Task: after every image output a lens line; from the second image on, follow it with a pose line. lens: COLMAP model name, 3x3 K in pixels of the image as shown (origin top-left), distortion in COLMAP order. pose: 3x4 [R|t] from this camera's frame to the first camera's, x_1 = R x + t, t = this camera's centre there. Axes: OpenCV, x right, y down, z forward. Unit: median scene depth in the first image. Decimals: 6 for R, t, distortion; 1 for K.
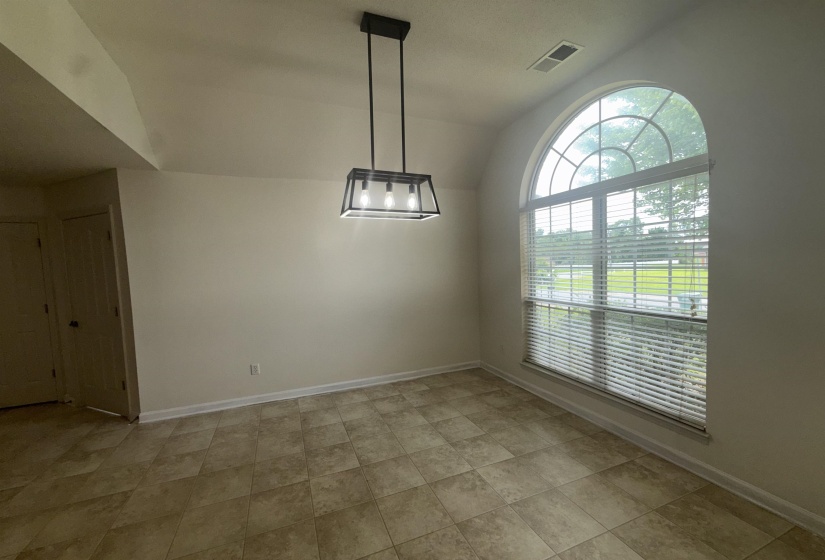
lens RADIAL K [[328.0, 0, 408.5], [0, 328.0, 284.5], [0, 0, 1]] dist [0.001427, -0.000020]
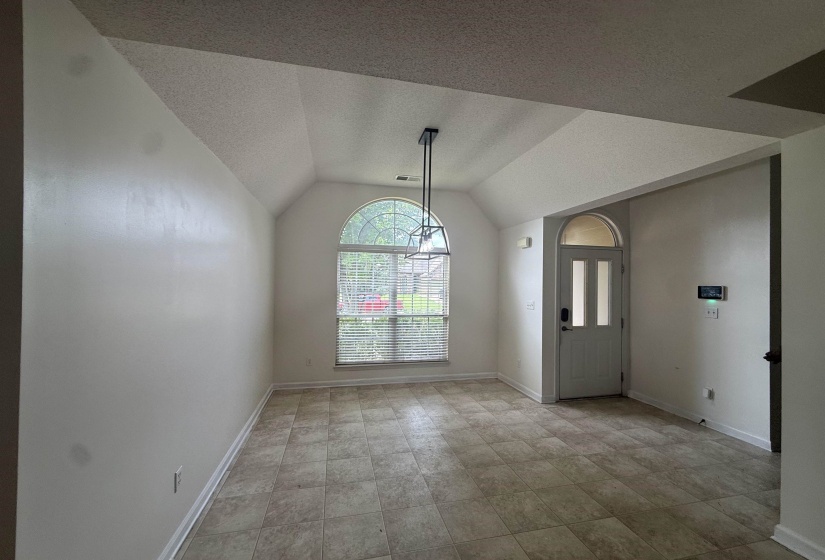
lens RADIAL K [[328.0, 0, 408.5], [0, 328.0, 284.5], [0, 0, 1]] dist [0.001427, -0.000020]
pose [[0.155967, 0.035538, 0.987123, -1.089387], [0.041471, 0.998236, -0.042491, -0.021552], [-0.986891, 0.047564, 0.154218, 0.615848]]
